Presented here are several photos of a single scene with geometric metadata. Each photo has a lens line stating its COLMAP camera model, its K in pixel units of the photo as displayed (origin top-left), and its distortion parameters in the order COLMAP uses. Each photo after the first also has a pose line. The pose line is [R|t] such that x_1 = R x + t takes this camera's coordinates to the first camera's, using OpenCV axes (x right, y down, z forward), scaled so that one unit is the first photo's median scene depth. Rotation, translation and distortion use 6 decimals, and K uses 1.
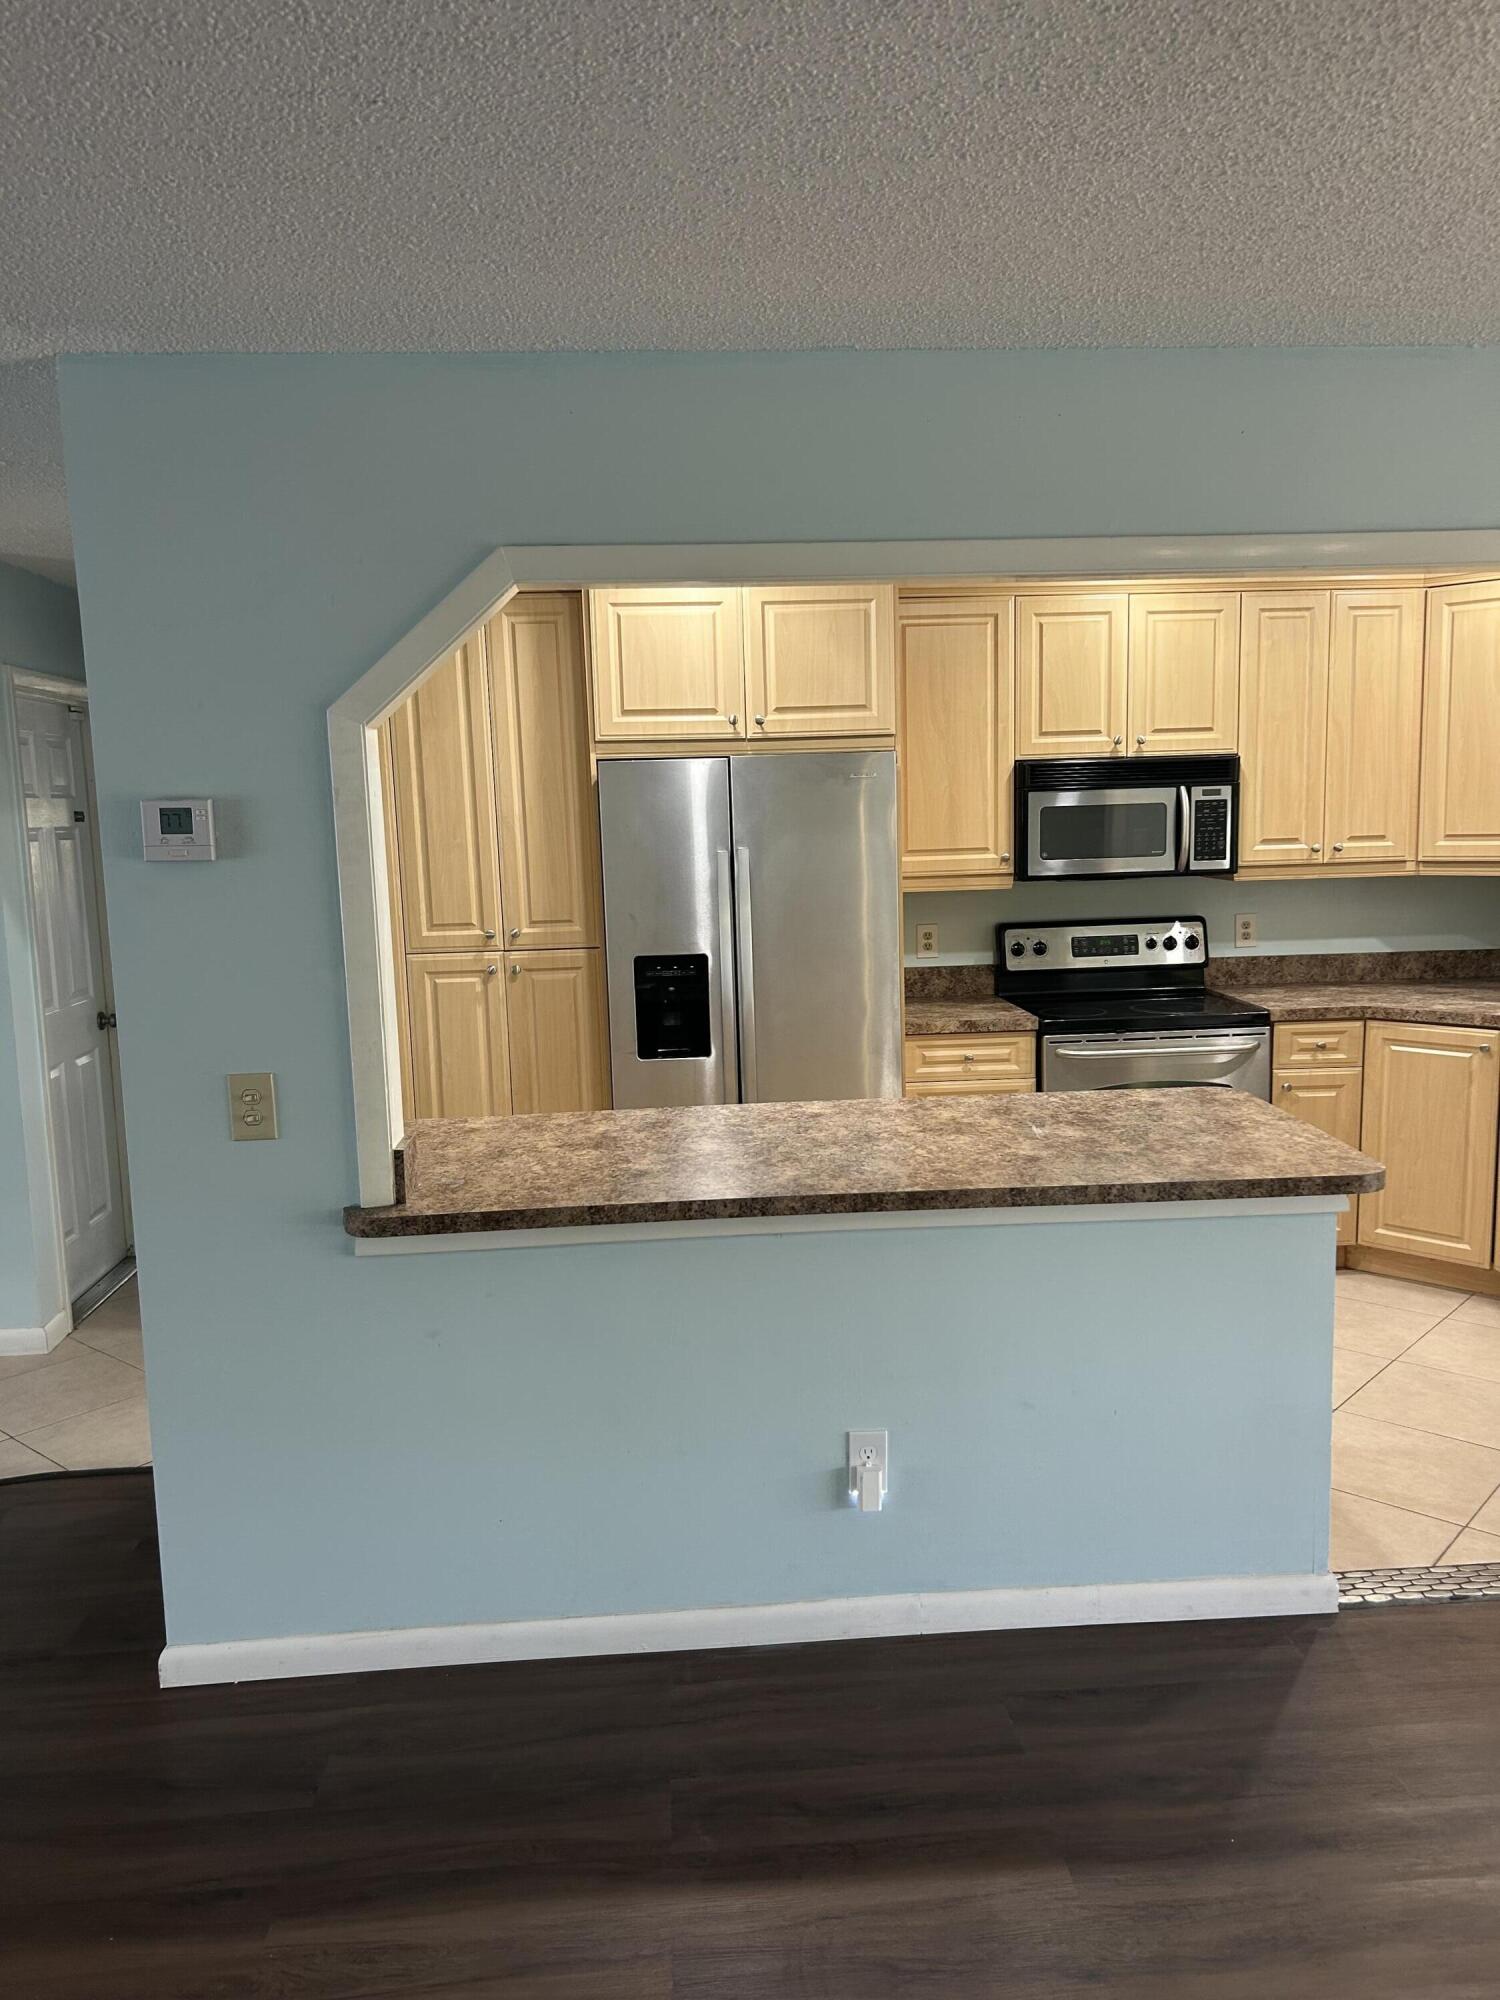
lens RADIAL K [[1489.8, 0, 750.3], [0, 1489.8, 1011.8], [0, 0, 1]] dist [0.041108, -0.052634]
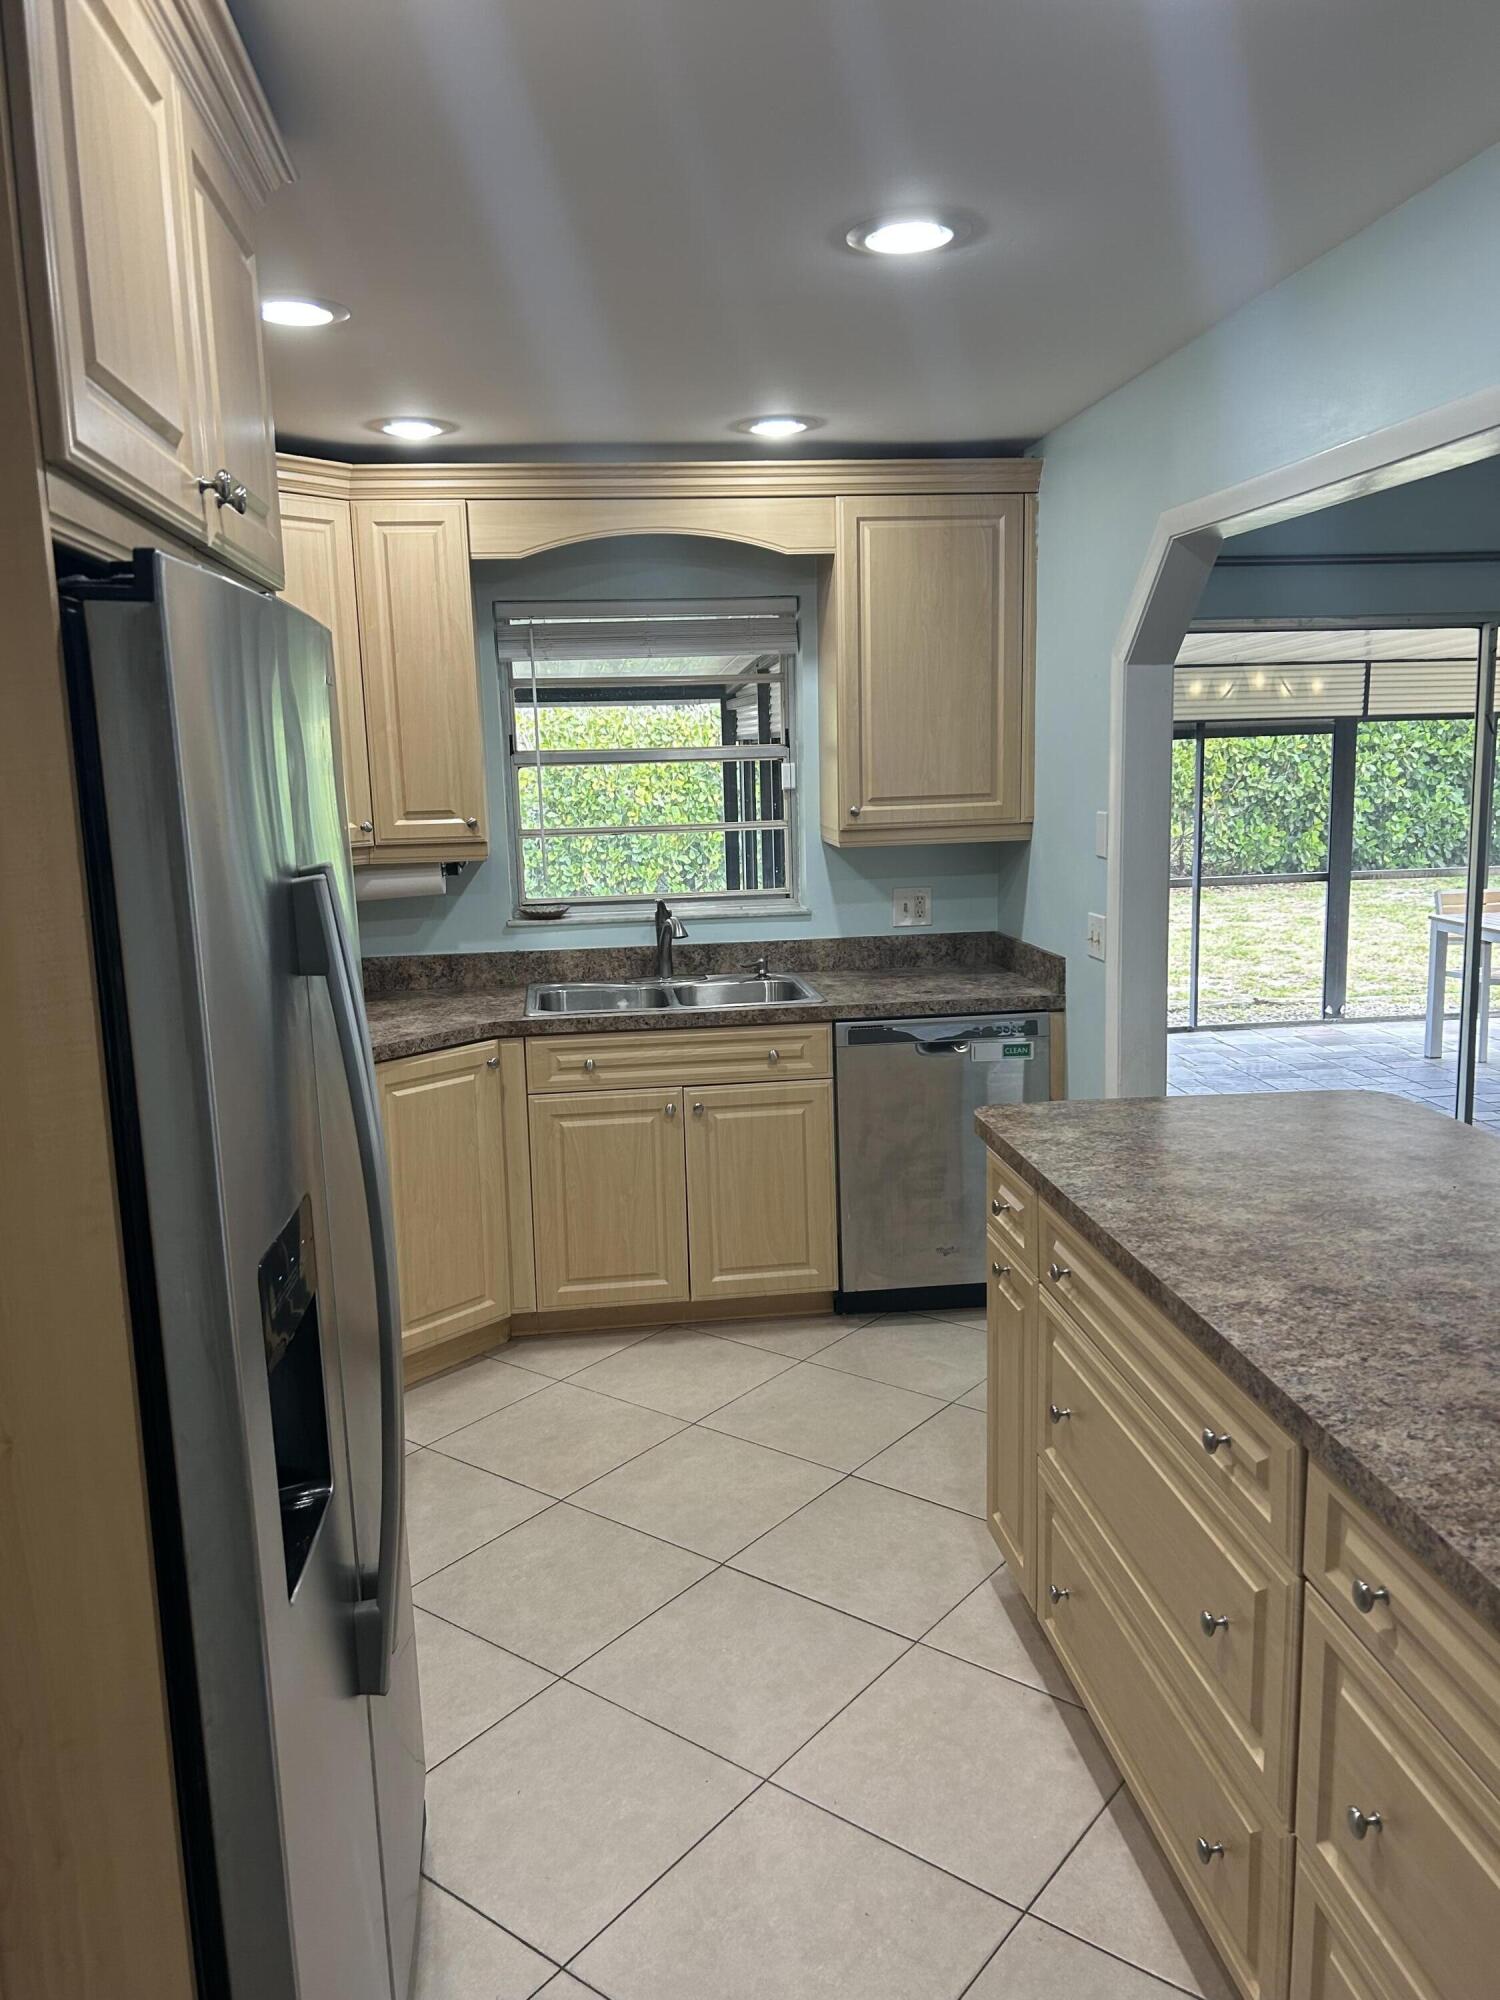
lens RADIAL K [[1489.8, 0, 751.4], [0, 1489.8, 981.2], [0, 0, 1]] dist [0.041108, -0.052634]
pose [[-0.070519, -0.123513, 0.989834, -0.332060], [0.161796, 0.977748, 0.133532, -0.105316], [-0.984301, 0.169568, -0.048966, 0.857300]]
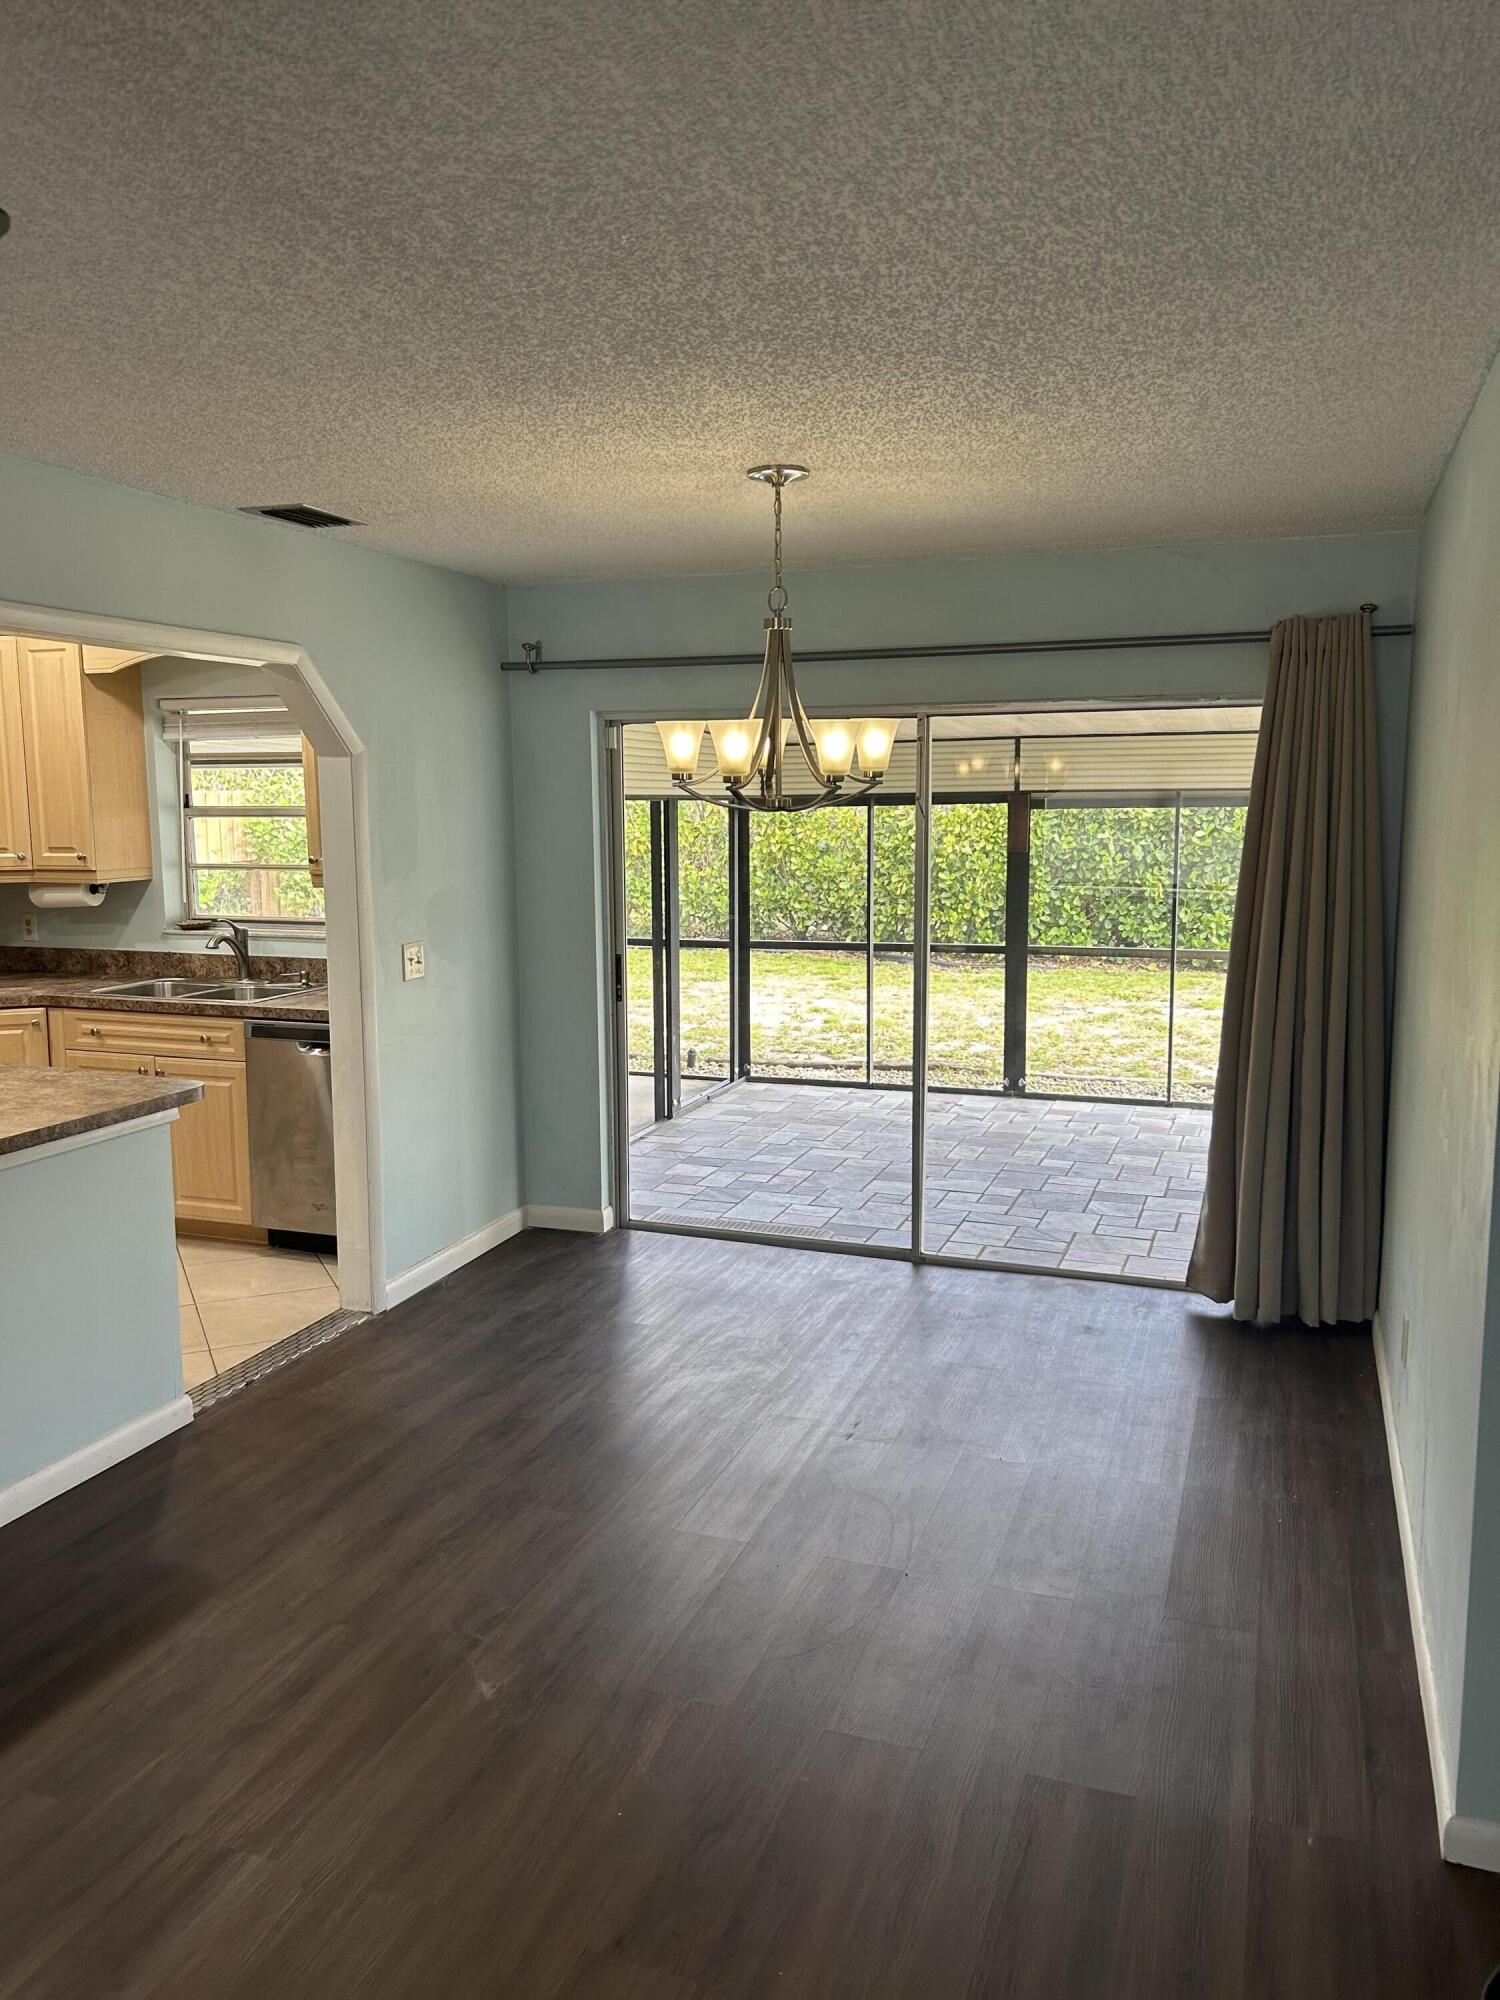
lens RADIAL K [[1489.8, 0, 752.2], [0, 1489.8, 1005.0], [0, 0, 1]] dist [0.041108, -0.052634]
pose [[0.401276, -0.099322, 0.910556, -0.365237], [0.116760, 0.991540, 0.056700, 0.007859], [-0.908485, 0.083564, 0.409478, -0.022693]]
